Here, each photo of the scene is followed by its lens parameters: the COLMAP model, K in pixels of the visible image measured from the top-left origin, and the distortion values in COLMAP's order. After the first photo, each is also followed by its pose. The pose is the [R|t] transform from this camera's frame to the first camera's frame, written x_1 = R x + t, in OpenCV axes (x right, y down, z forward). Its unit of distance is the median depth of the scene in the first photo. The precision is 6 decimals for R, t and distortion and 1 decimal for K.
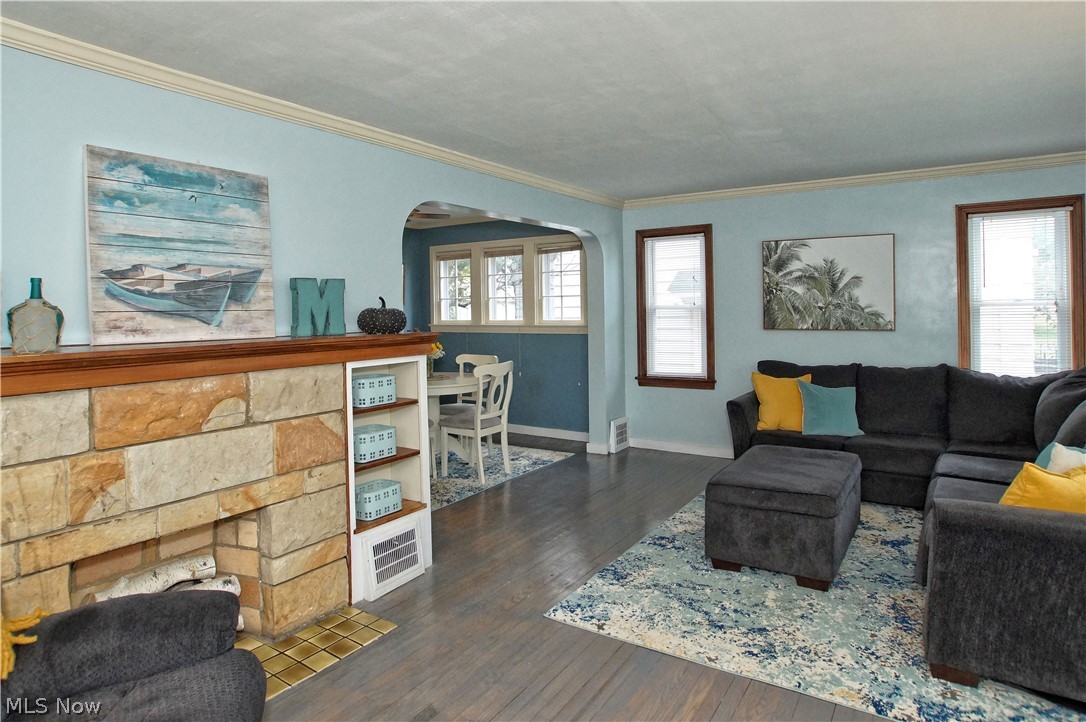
lens RADIAL K [[627.7, 0, 543.5], [0, 627.7, 300.6], [0, 0, 1]] dist [-0.078622, 0.038934]
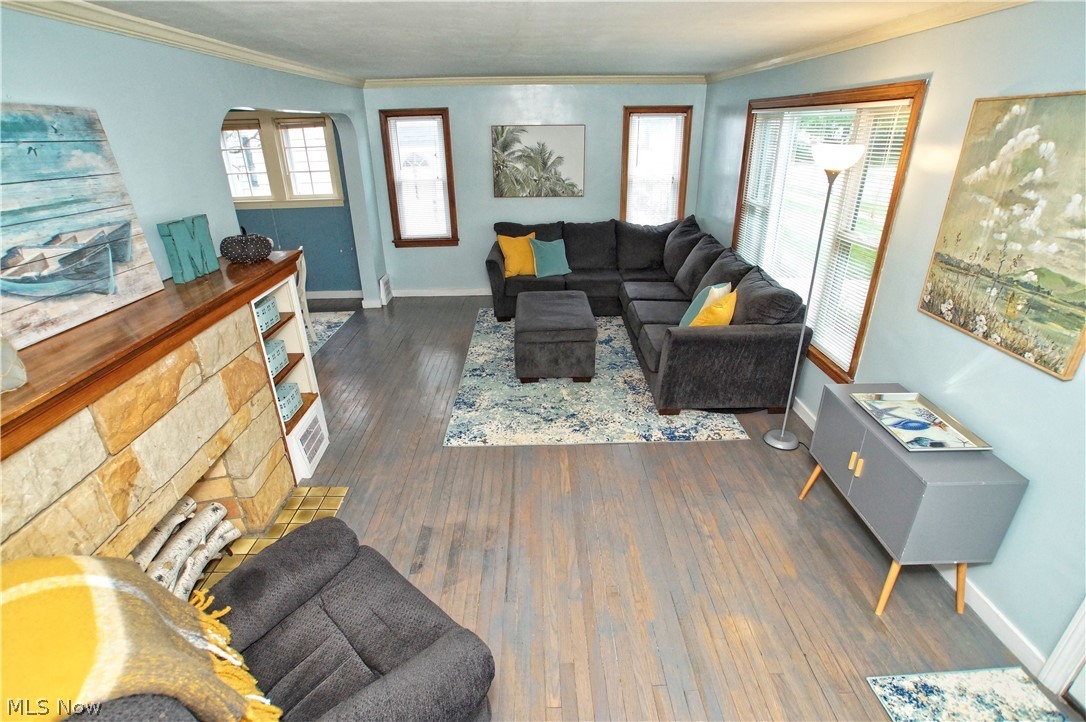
lens RADIAL K [[523.3, 0, 548.6], [0, 523.3, 351.4], [0, 0, 1]] dist [-0.087661, 0.035793]
pose [[0.821971, -0.219053, 0.525718, -0.384051], [-0.010171, 0.917281, 0.398110, -0.180061], [-0.569438, -0.332582, 0.751751, 0.012450]]
